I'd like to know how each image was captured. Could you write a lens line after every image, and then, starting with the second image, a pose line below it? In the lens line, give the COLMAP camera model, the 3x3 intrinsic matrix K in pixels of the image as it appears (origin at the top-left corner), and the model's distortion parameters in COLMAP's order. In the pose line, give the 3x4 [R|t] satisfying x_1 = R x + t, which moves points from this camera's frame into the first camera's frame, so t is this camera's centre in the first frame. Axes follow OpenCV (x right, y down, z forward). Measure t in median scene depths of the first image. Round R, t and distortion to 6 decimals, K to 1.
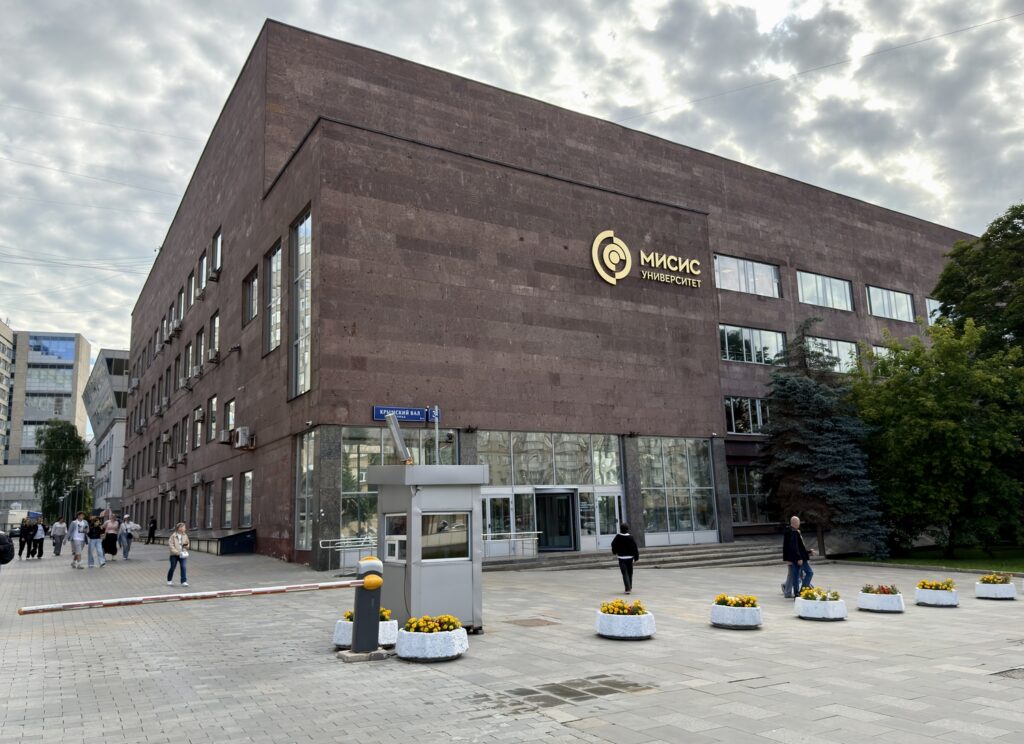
lens RADIAL K [[773.6, 0, 511.2], [0, 773.6, 373.7], [0, 0, 1]] dist [0.007661, 0.000475]
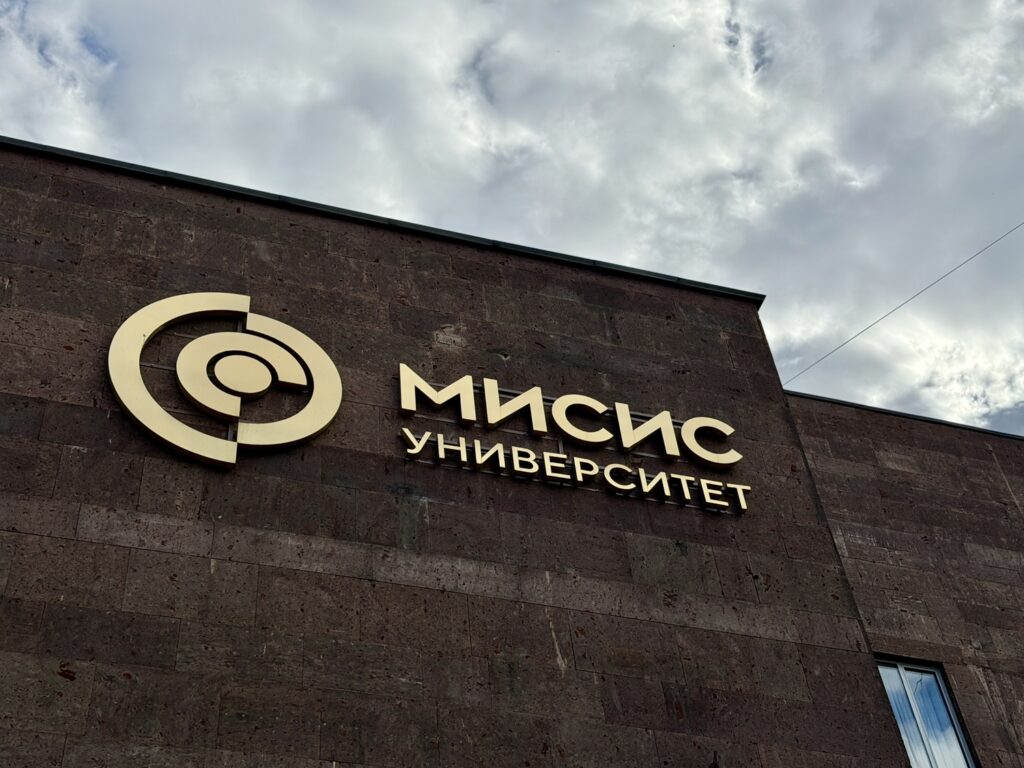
lens RADIAL K [[1532.8, 0, 513.0], [0, 1532.8, 382.9], [0, 0, 1]] dist [0.213489, 0.000000]
pose [[0.967481, -0.221361, -0.122392, 0.252581], [0.101061, 0.781853, -0.615218, 0.122548], [0.231878, 0.582843, 0.778799, 0.663441]]
